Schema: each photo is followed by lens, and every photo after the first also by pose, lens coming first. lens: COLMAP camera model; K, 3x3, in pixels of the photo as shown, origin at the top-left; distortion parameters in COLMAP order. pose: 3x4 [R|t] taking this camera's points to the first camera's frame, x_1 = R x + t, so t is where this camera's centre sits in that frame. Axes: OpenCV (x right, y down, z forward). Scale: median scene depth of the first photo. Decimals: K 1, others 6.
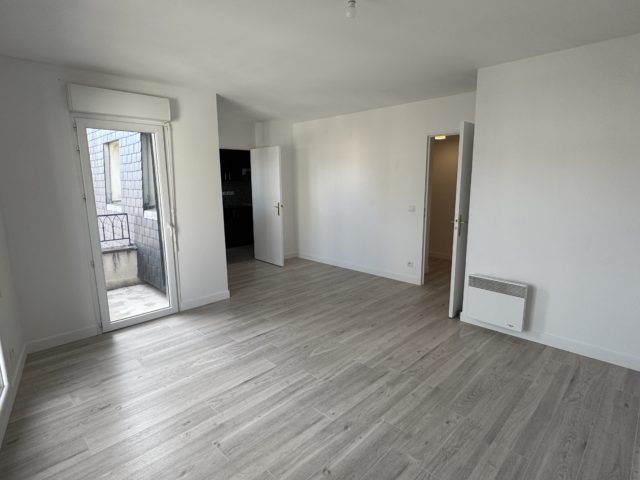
lens RADIAL K [[340.2, 0, 317.9], [0, 340.2, 239.5], [0, 0, 1]] dist [-0.002553, -0.000380]
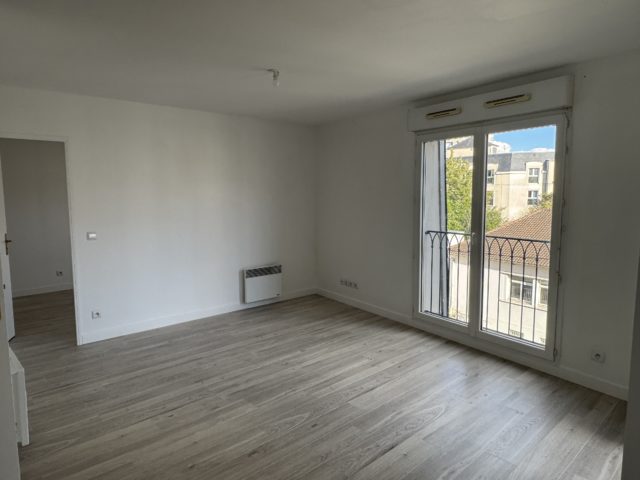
lens RADIAL K [[483.8, 0, 319.4], [0, 483.8, 242.0], [0, 0, 1]] dist [0.009596, 0.001657]
pose [[-0.999616, 0.014515, 0.023600, -0.091164], [0.020443, 0.961332, 0.274631, -0.413977], [-0.018701, 0.275008, -0.961260, 2.275799]]
